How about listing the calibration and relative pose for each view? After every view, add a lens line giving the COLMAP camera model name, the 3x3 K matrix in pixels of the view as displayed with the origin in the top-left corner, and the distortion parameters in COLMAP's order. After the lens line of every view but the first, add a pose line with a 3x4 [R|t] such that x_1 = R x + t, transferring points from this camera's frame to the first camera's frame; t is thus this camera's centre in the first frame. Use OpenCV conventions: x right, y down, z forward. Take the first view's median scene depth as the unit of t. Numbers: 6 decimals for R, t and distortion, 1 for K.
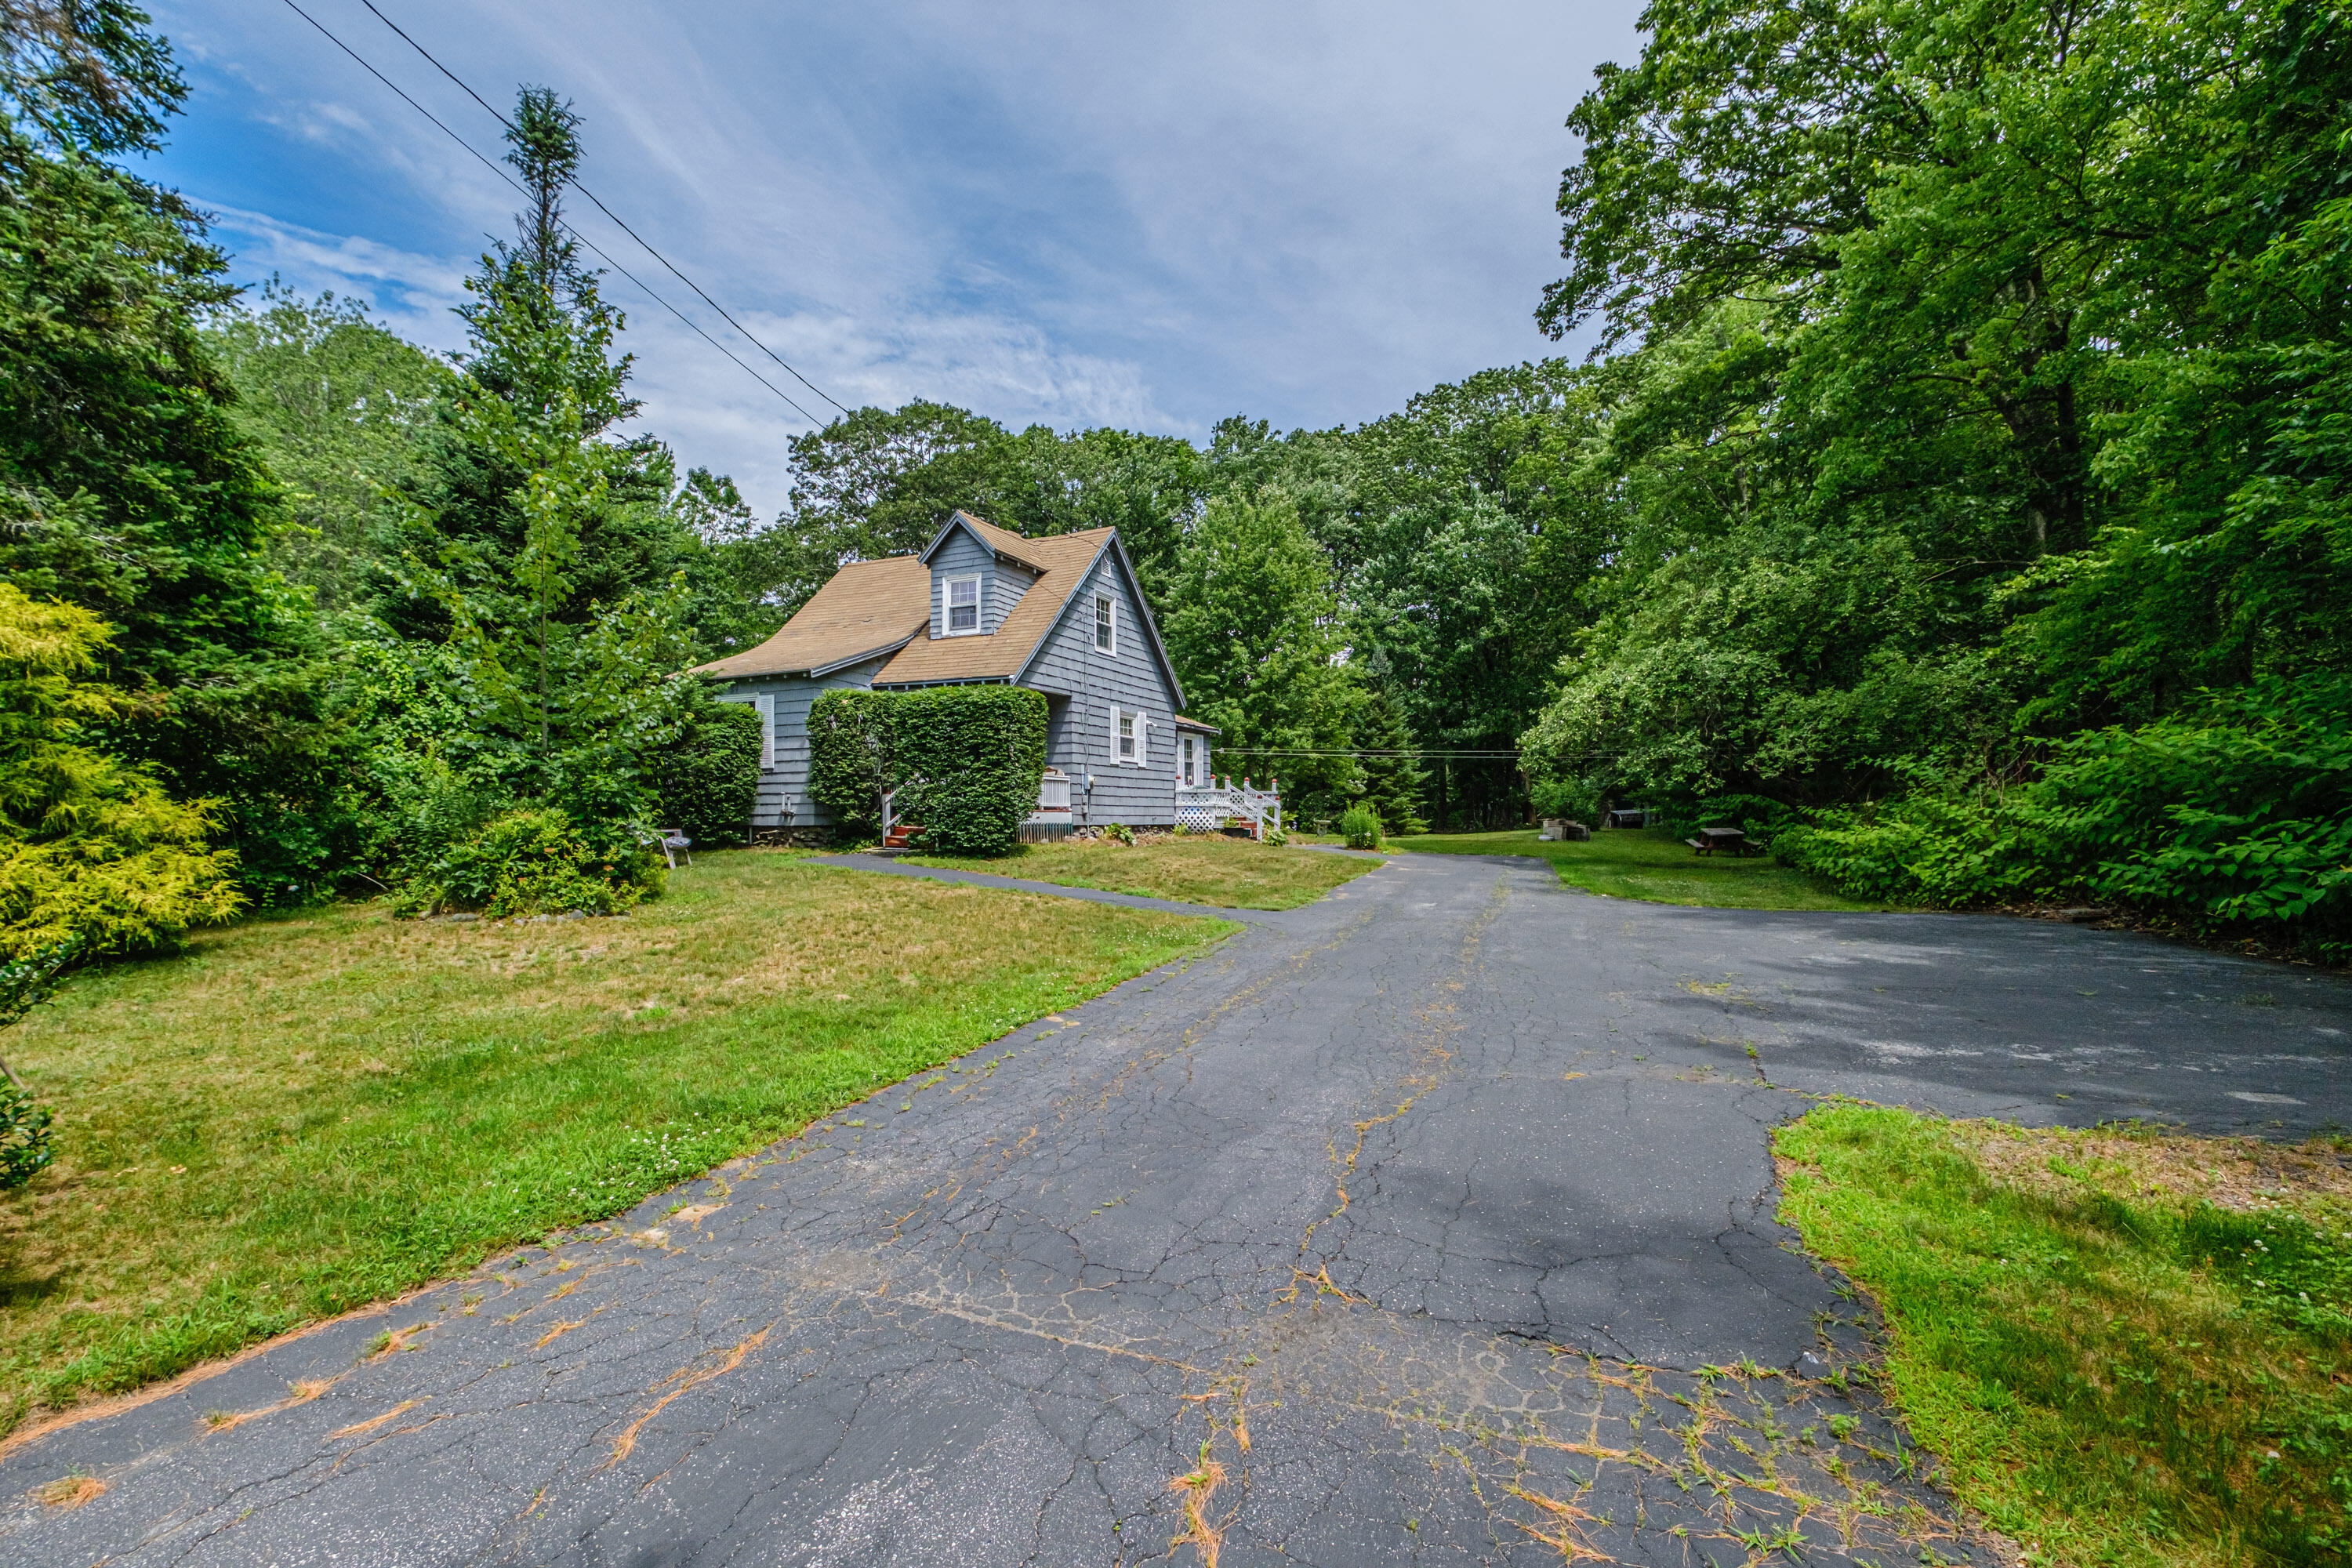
lens RADIAL K [[1139.2, 0, 1176.0], [0, 1139.2, 784.0], [0, 0, 1]] dist [-0.000029, 0.000082]
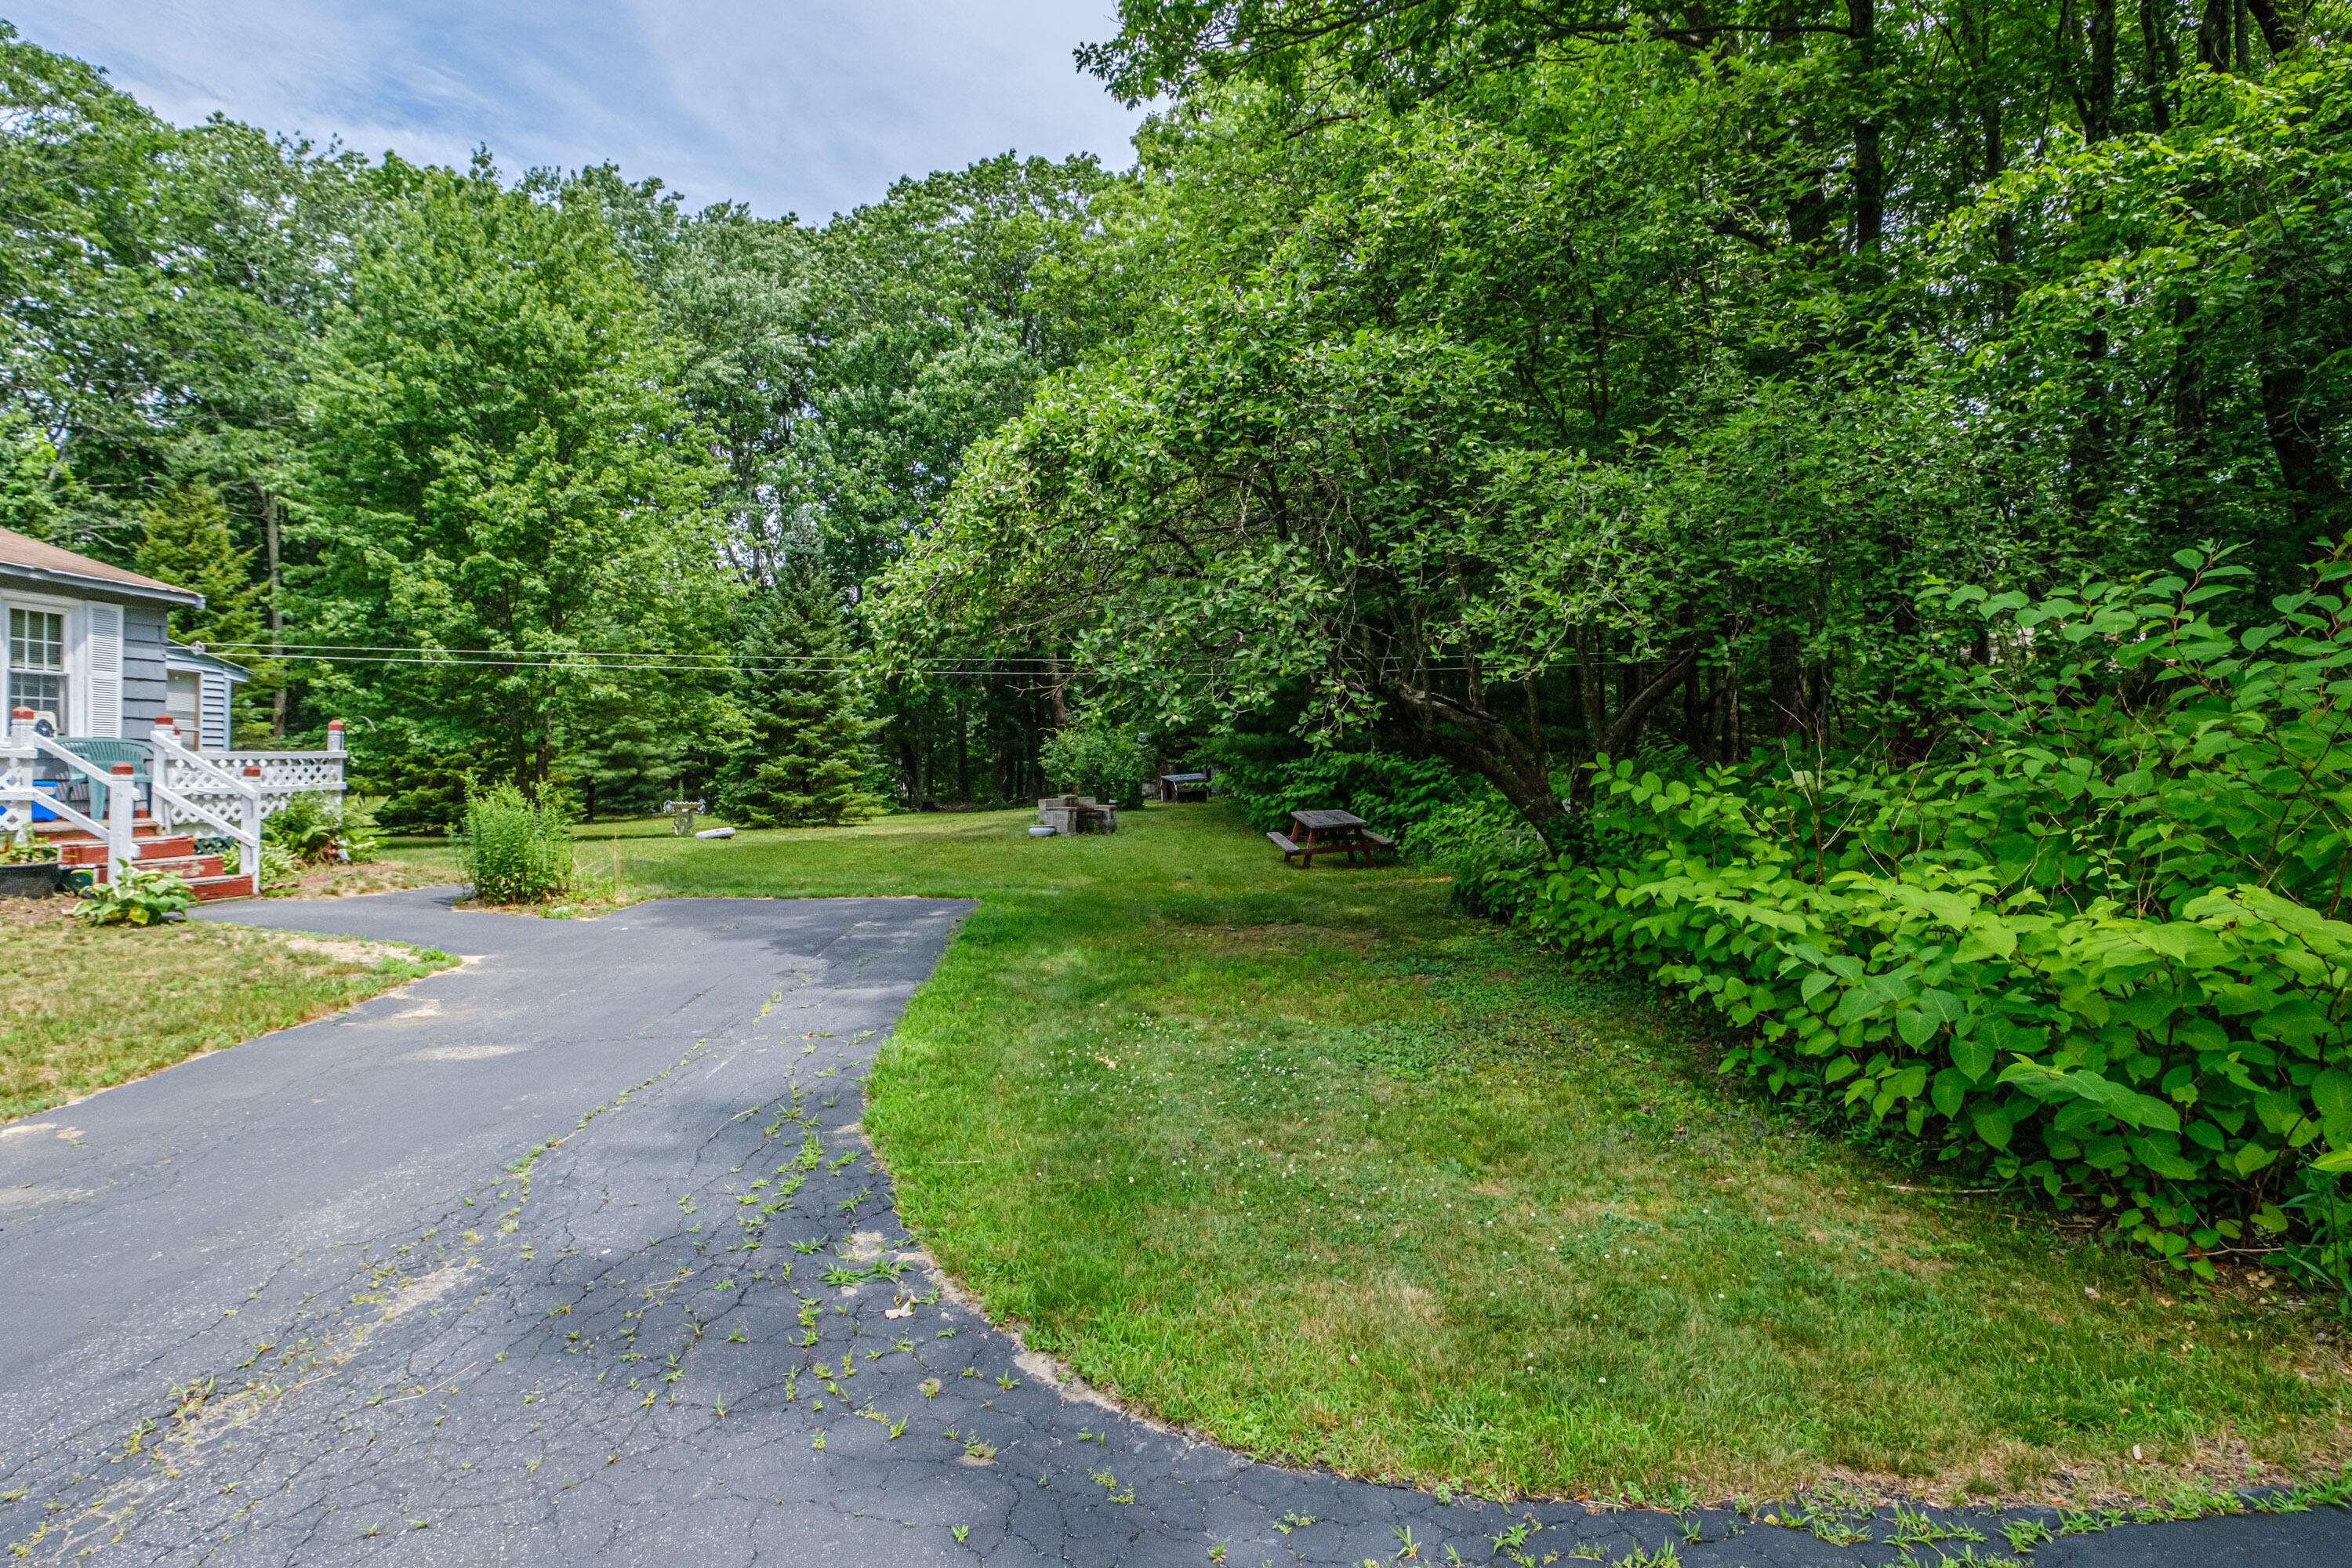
lens RADIAL K [[1139.2, 0, 1176.0], [0, 1139.2, 784.0], [0, 0, 1]] dist [-0.000029, 0.000082]
pose [[0.942177, -0.013461, 0.334846, 0.198543], [0.002323, 0.999431, 0.033642, 0.006016], [-0.335109, -0.030919, 0.941672, 0.444134]]
